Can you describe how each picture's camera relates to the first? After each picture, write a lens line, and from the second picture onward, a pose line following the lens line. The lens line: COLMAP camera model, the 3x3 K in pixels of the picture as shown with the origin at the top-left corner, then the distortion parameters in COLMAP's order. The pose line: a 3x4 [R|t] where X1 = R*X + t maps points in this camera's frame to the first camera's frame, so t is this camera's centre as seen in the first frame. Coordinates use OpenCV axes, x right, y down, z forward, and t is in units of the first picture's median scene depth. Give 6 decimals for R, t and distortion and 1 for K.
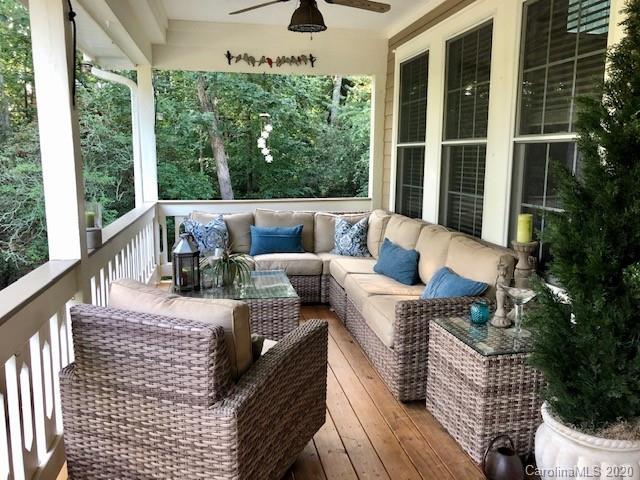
lens RADIAL K [[512.6, 0, 318.4], [0, 512.6, 233.9], [0, 0, 1]] dist [0.003616, -0.002897]
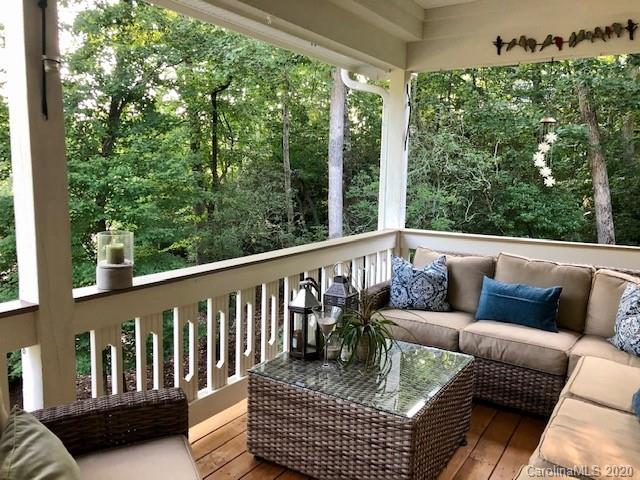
lens RADIAL K [[512.6, 0, 318.4], [0, 512.6, 233.9], [0, 0, 1]] dist [0.003616, -0.002897]
pose [[0.727993, 0.091870, -0.679402, 0.163312], [-0.115811, 0.993219, 0.010212, -0.050509], [0.675733, 0.071248, 0.733696, 0.298981]]
